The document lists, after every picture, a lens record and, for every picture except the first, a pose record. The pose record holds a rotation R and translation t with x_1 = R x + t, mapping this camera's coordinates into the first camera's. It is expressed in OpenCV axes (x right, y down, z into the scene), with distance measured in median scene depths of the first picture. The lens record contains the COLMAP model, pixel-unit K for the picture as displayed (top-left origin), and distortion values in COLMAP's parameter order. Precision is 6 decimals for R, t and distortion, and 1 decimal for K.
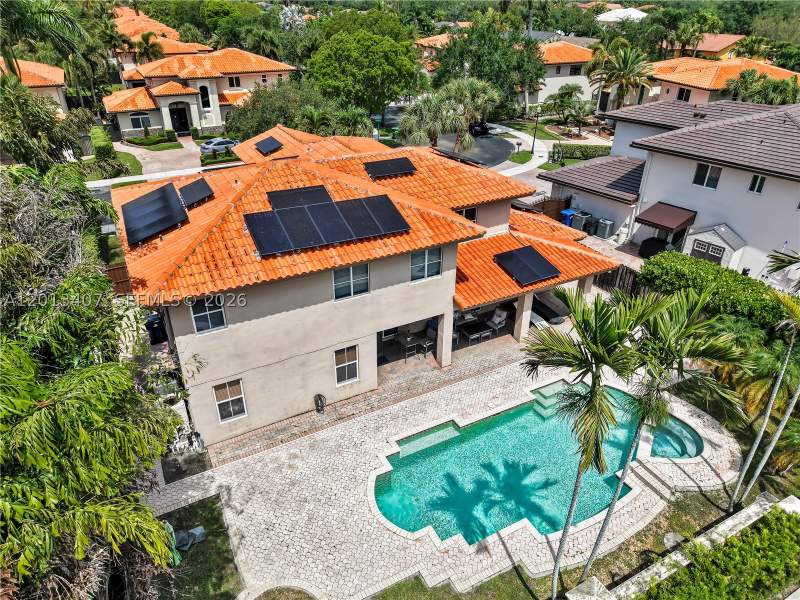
lens RADIAL K [[544.9, 0, 411.5], [0, 544.9, 298.7], [0, 0, 1]] dist [0.000797, 0.000240]
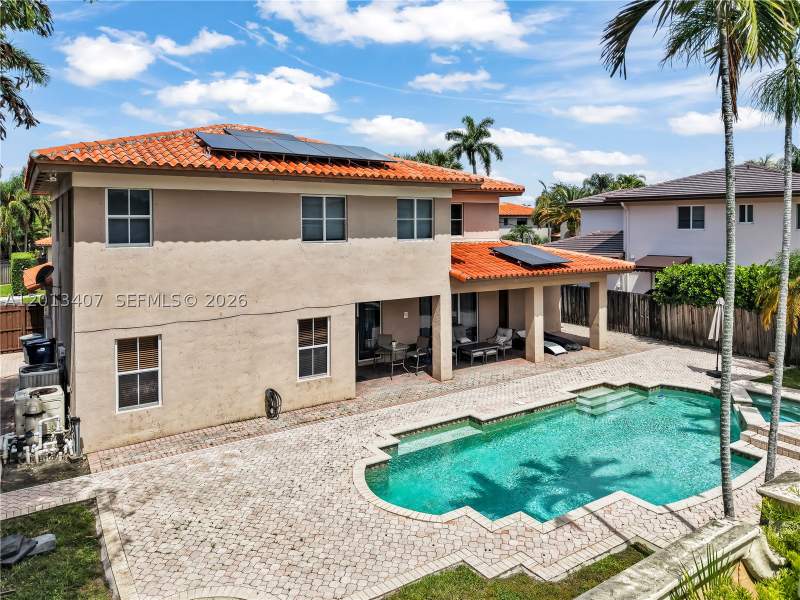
lens RADIAL K [[562.0, 0, 400.0], [0, 562.0, 300.0], [0, 0, 1]] dist [-0.001010, -0.001352]
pose [[0.995224, -0.020055, 0.095530, -0.080018], [0.063487, 0.876379, -0.477420, 0.451030], [-0.074146, 0.481205, 0.873467, 0.336744]]
